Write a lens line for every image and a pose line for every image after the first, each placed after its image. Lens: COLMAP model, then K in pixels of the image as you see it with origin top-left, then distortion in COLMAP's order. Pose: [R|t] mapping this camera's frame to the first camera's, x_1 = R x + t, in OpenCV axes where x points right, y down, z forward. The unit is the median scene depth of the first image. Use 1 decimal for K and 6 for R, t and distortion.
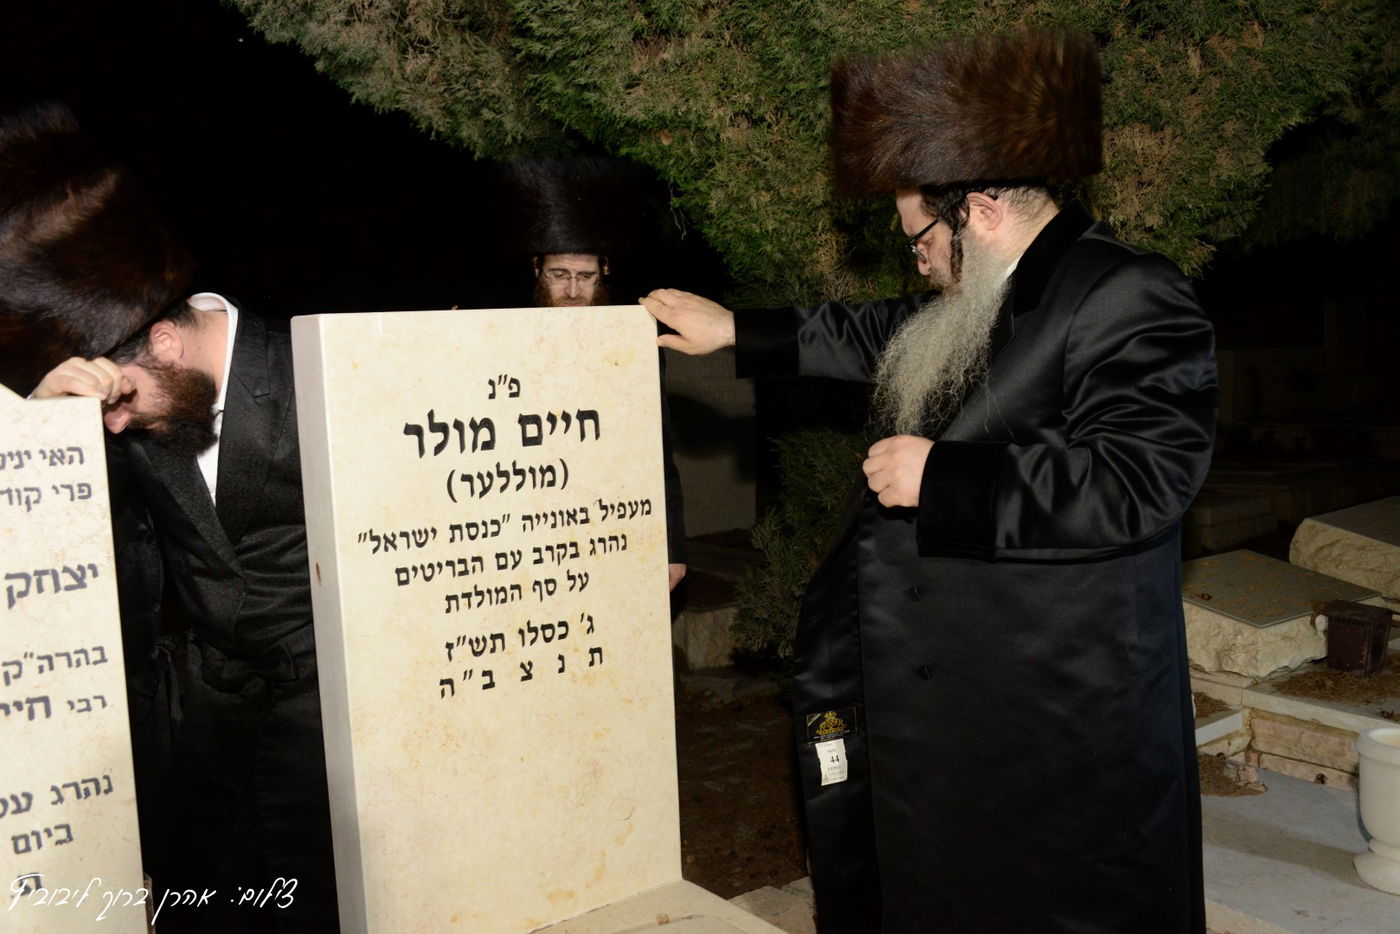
lens RADIAL K [[1289.4, 0, 703.6], [0, 1289.4, 468.5], [0, 0, 1]] dist [-0.028221, 0.000000]
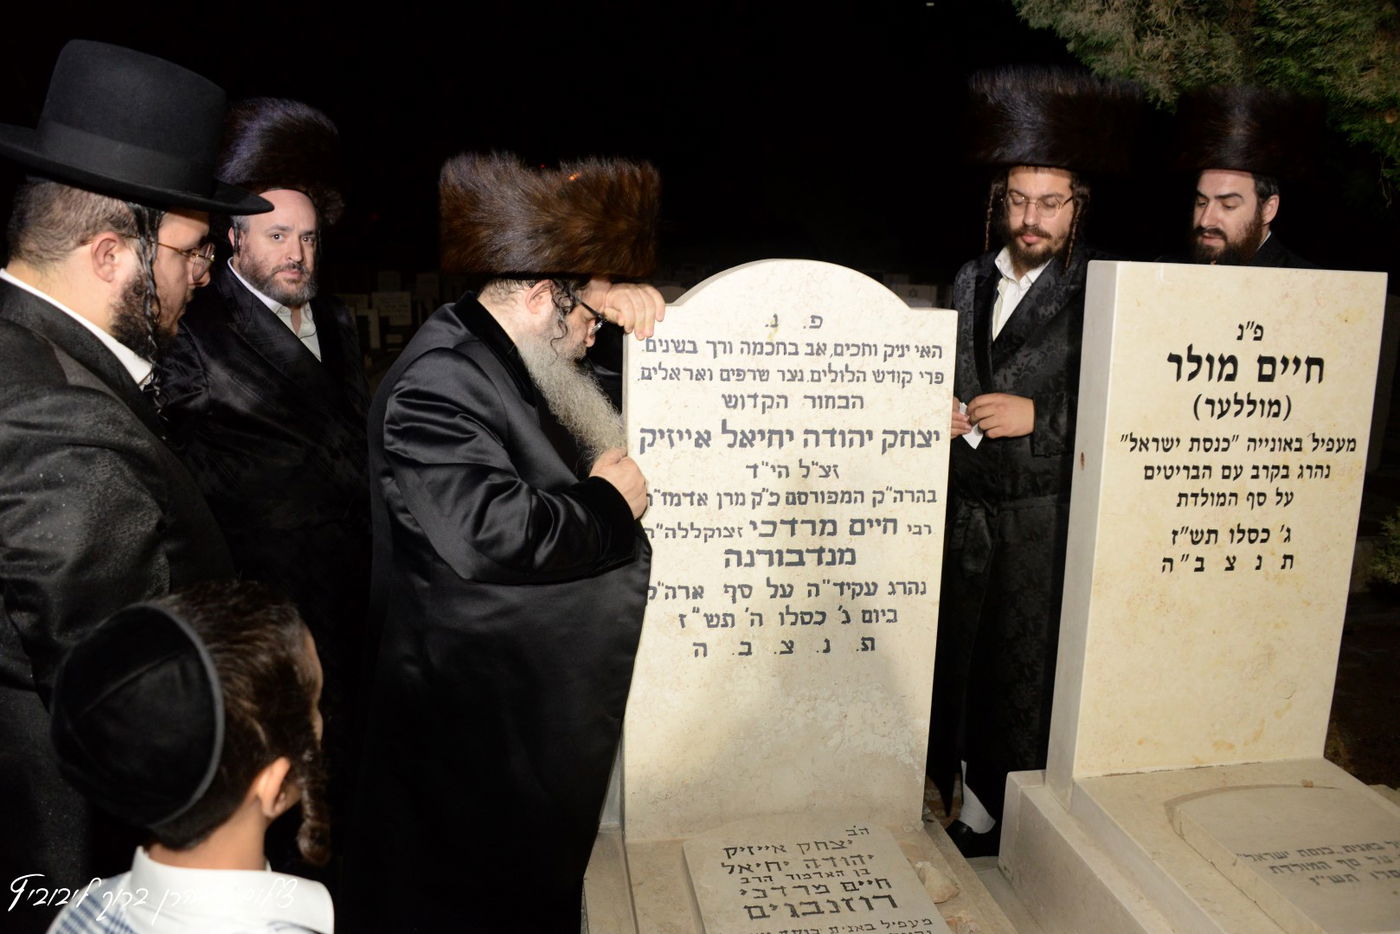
lens RADIAL K [[1106.6, 0, 691.7], [0, 1106.6, 472.9], [0, 0, 1]] dist [-0.144876, 0.064545]
pose [[0.862375, 0.151319, -0.483127, -0.104784], [-0.105742, 0.987076, 0.120411, 0.003573], [0.495103, -0.052753, 0.867231, -0.141124]]
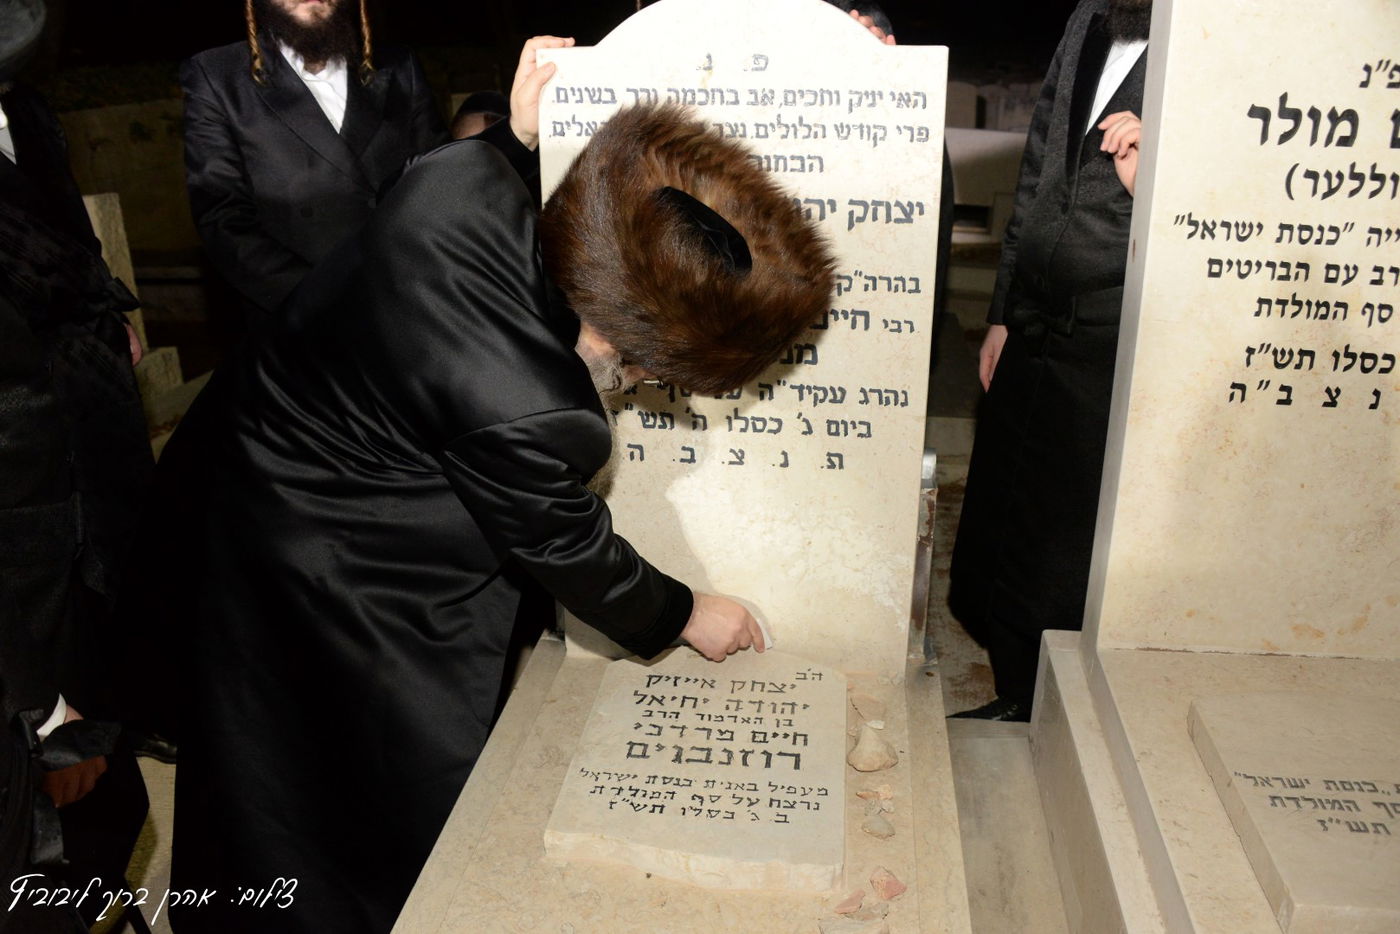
lens RADIAL K [[1106.6, 0, 693.8], [0, 1106.6, 477.8], [0, 0, 1]] dist [-0.144876, 0.064545]
pose [[0.692793, 0.294311, -0.658345, 0.063855], [-0.096746, 0.942607, 0.319582, 0.014238], [0.714617, -0.157712, 0.681505, 0.153833]]
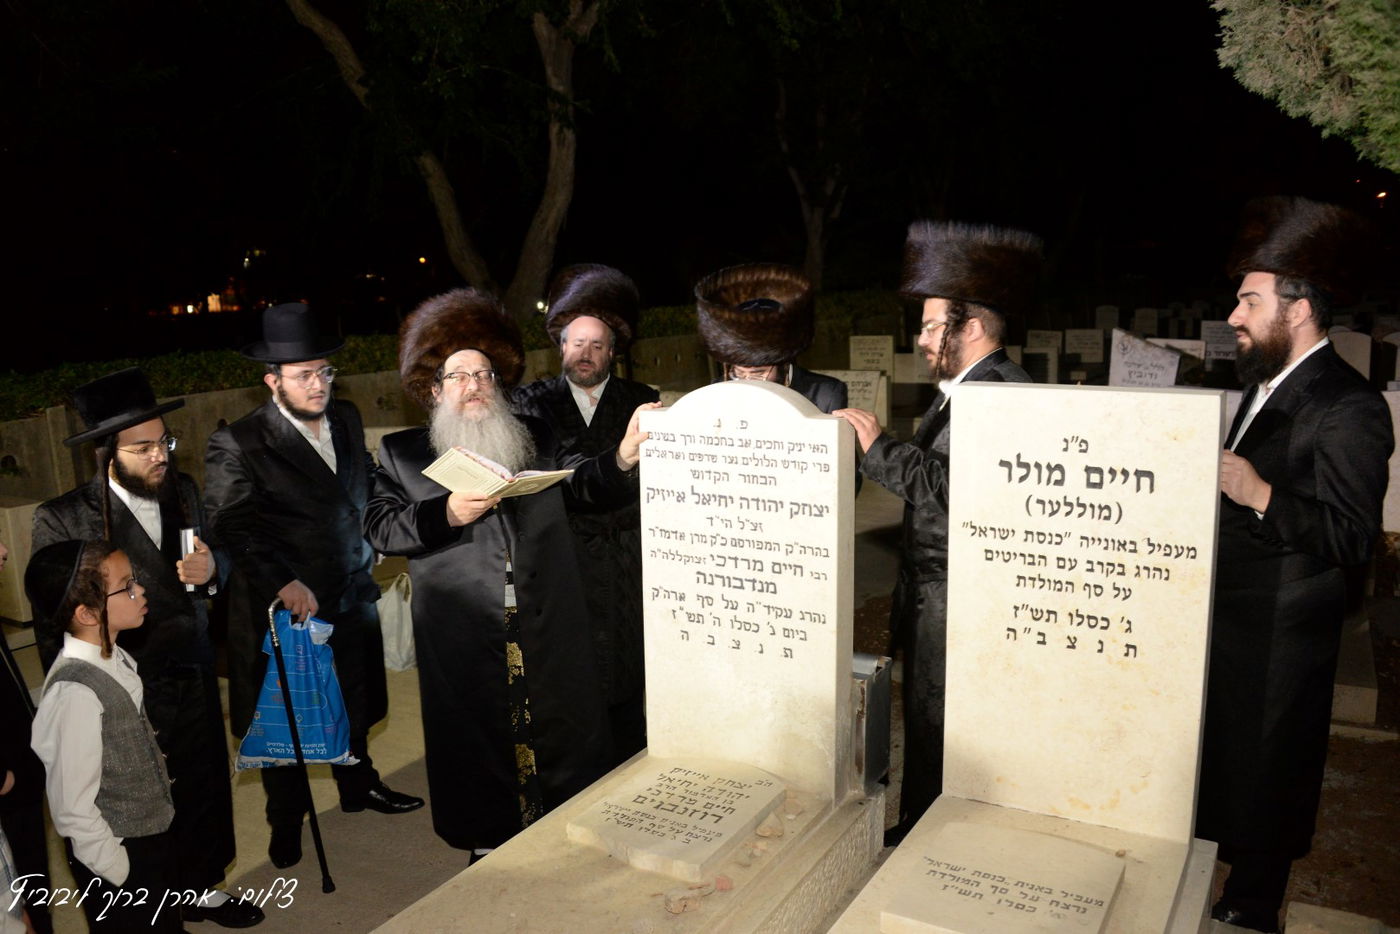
lens RADIAL K [[1106.6, 0, 692.8], [0, 1106.6, 470.1], [0, 0, 1]] dist [-0.144876, 0.064545]
pose [[0.356681, 0.186992, -0.915321, 0.804854], [-0.094819, 0.981950, 0.163655, -0.193650], [0.929402, 0.028417, 0.367974, 0.171306]]
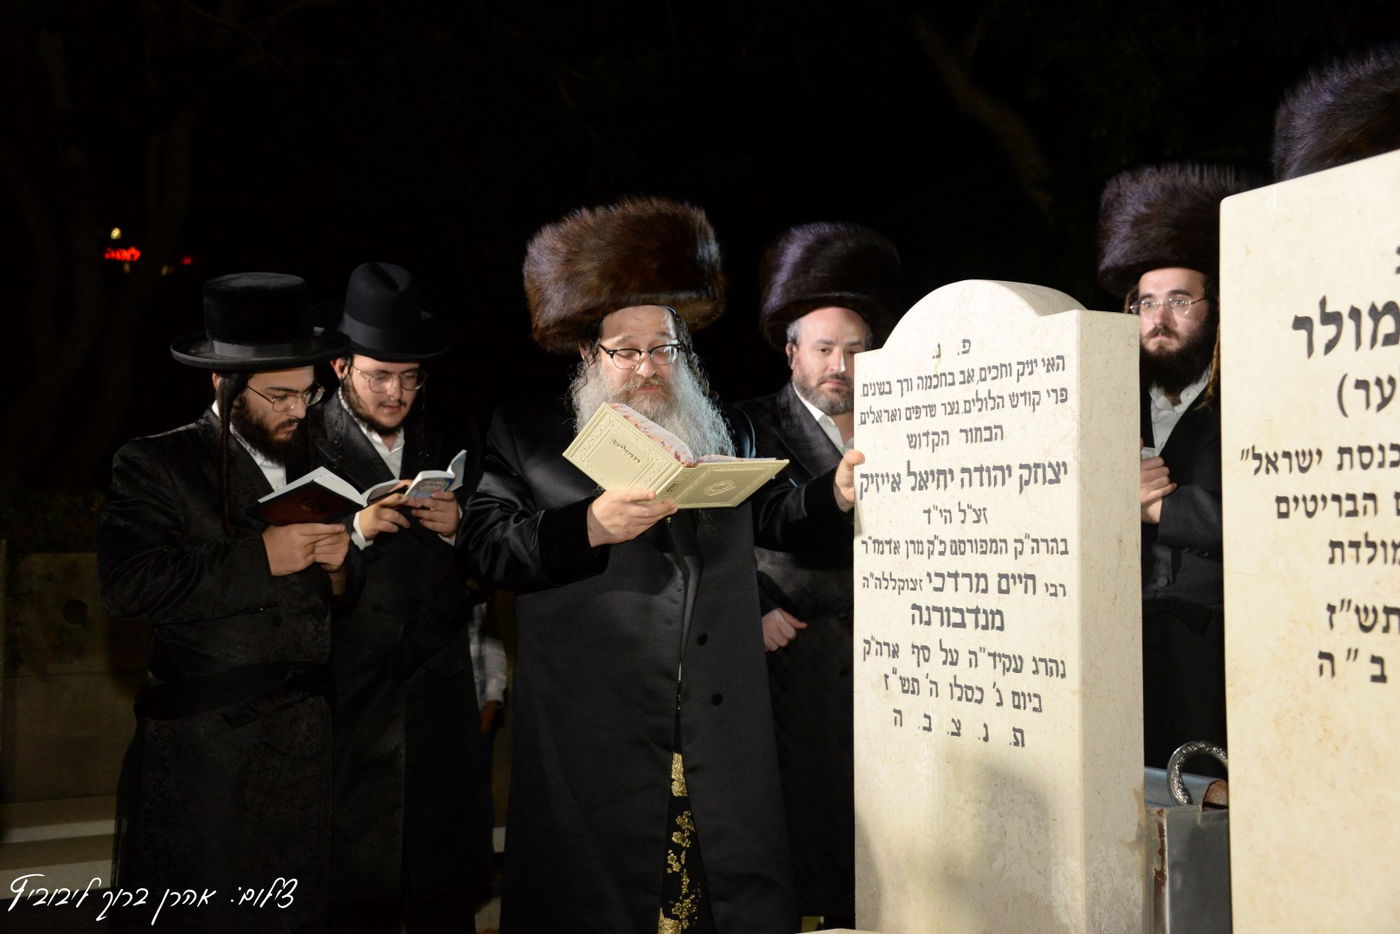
lens RADIAL K [[1660.4, 0, 689.0], [0, 1660.4, 474.0], [0, 0, 1]] dist [0.089473, 0.000000]
pose [[-0.199146, -0.011922, -0.979897, 0.834014], [-0.101660, 0.994782, 0.008557, 0.088972], [0.974683, 0.101320, -0.199319, 0.819503]]
